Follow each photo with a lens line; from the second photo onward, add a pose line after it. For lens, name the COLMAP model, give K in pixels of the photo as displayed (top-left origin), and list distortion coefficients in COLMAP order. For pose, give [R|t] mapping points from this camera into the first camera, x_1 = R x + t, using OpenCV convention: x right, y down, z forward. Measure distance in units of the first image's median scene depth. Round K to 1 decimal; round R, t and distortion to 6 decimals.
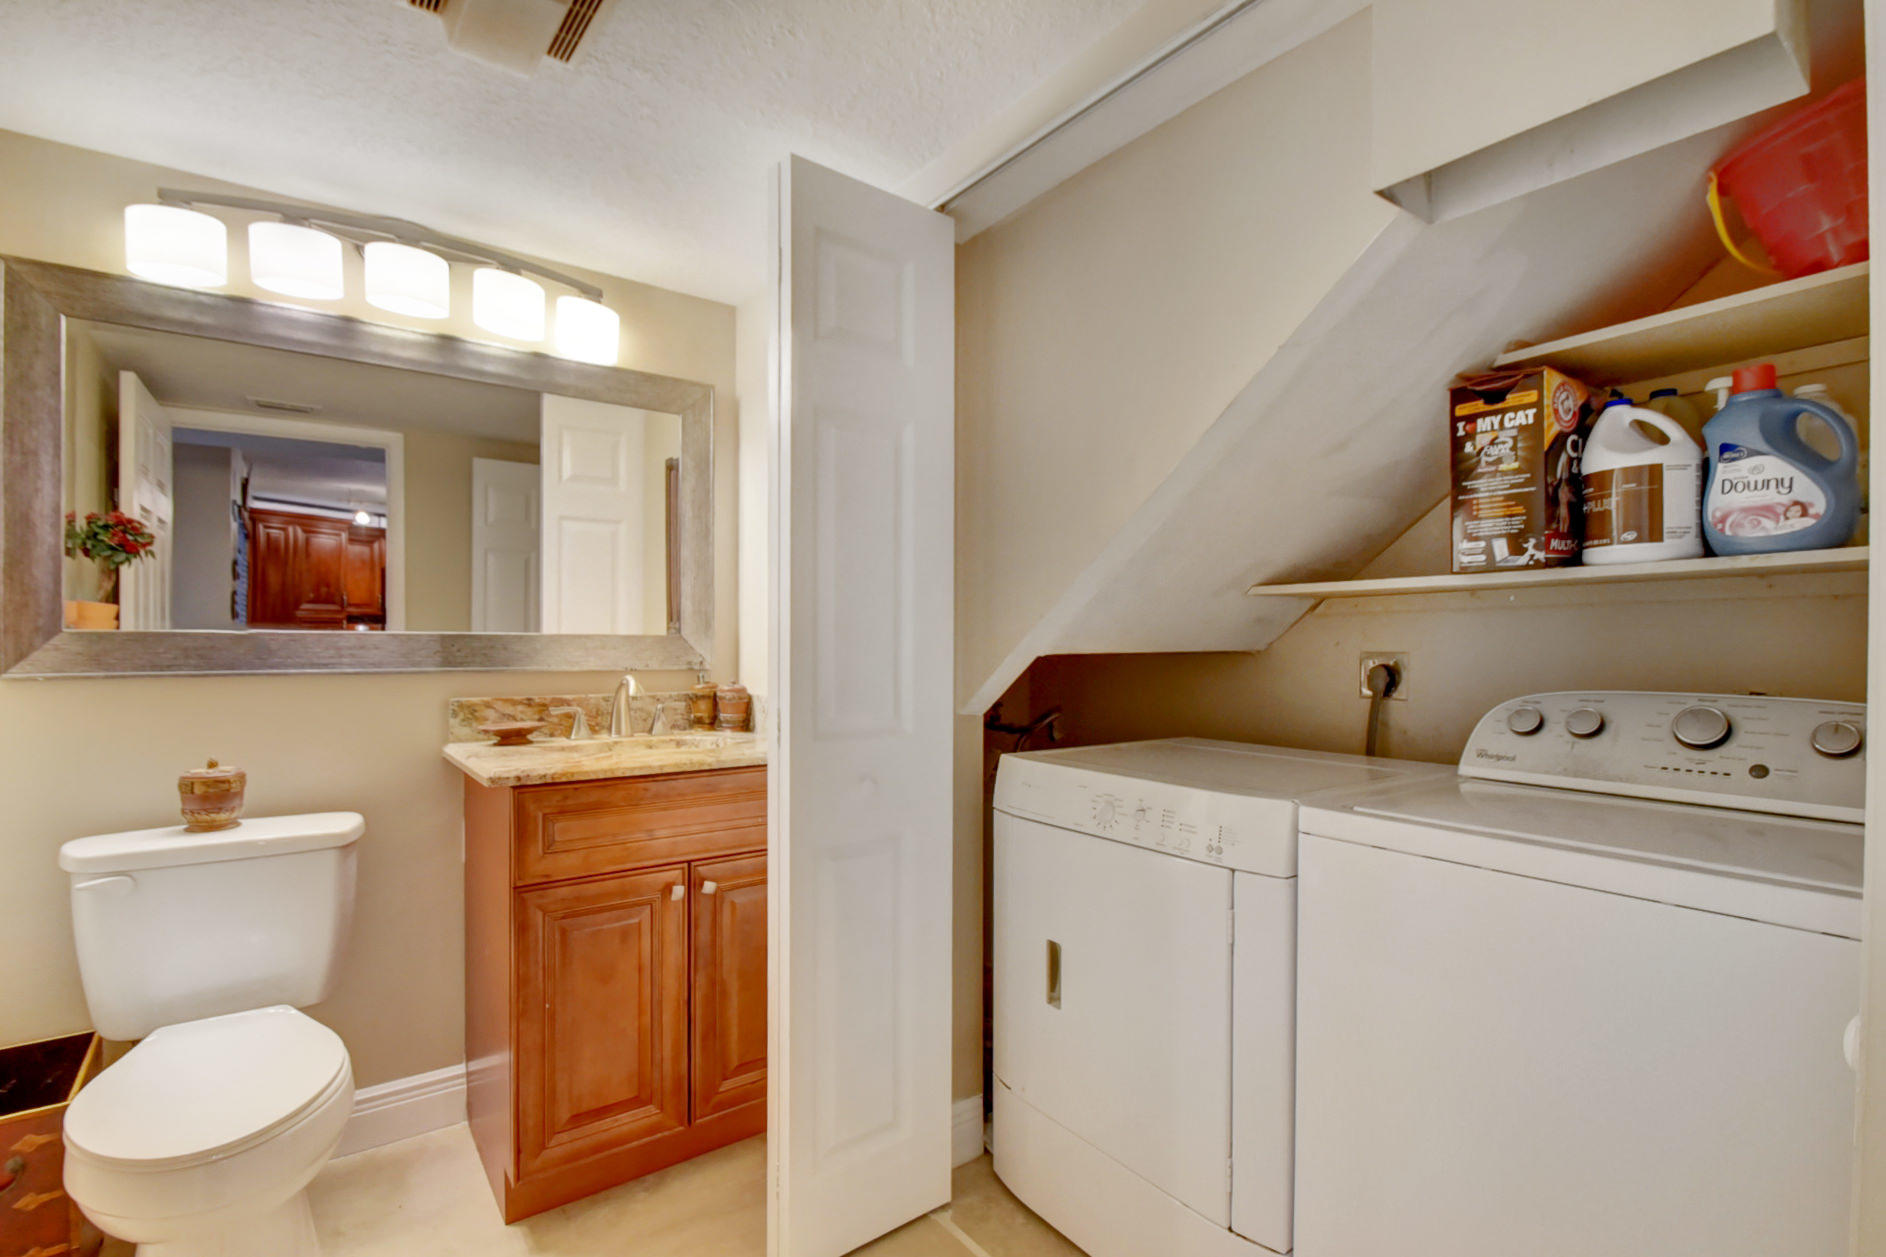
lens RADIAL K [[845.7, 0, 942.6], [0, 845.7, 641.5], [0, 0, 1]] dist [0.003340, -0.007658]
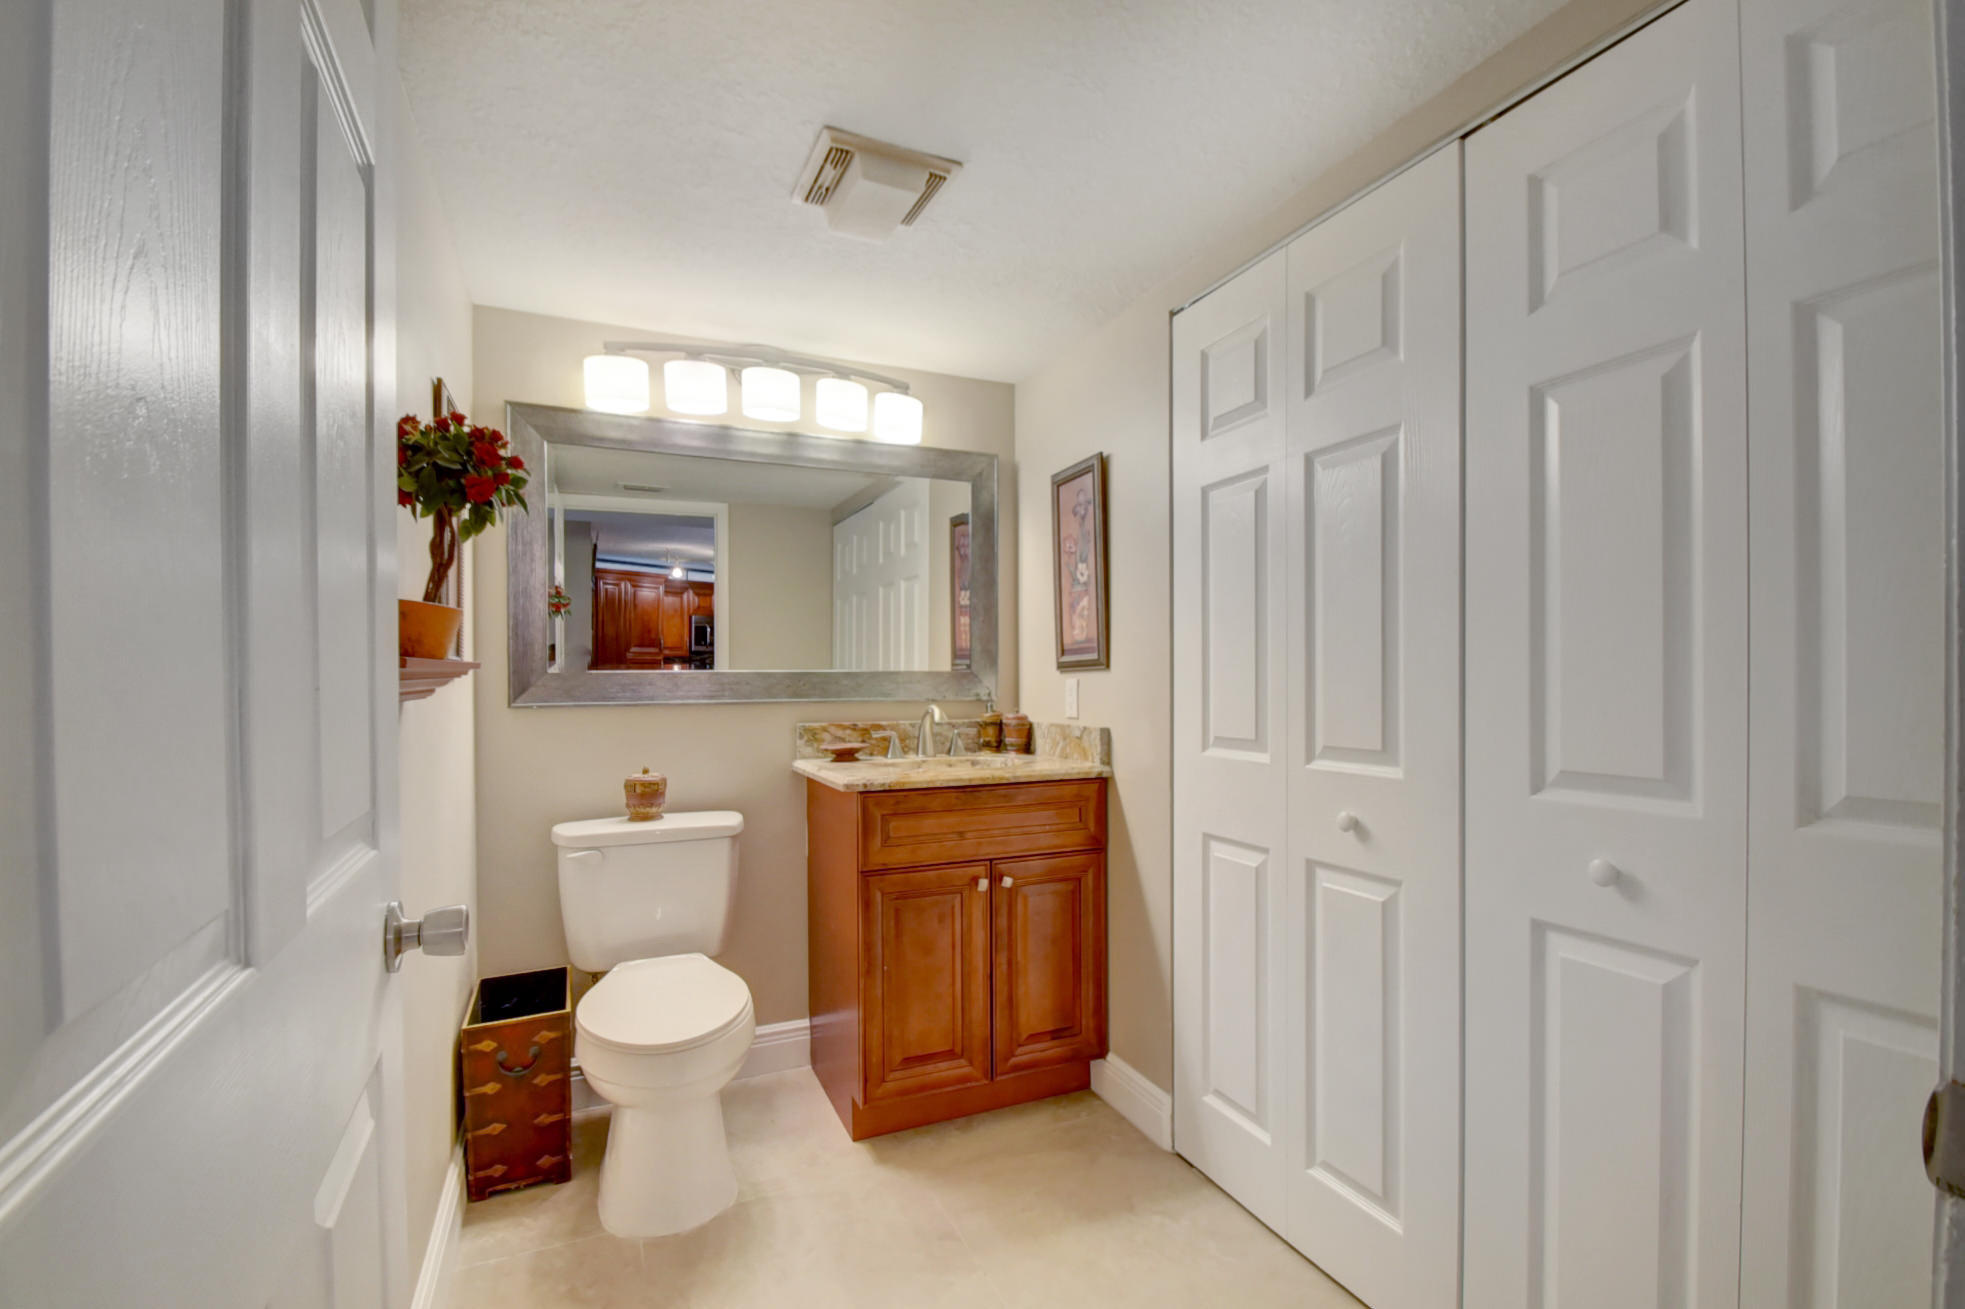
lens RADIAL K [[881.1, 0, 970.7], [0, 881.1, 678.9], [0, 0, 1]] dist [0.003340, -0.007658]
pose [[0.974760, -0.007261, -0.223136, -0.047256], [0.008076, 0.999964, 0.002741, 0.000026], [0.223108, -0.004474, 0.974783, -0.226770]]
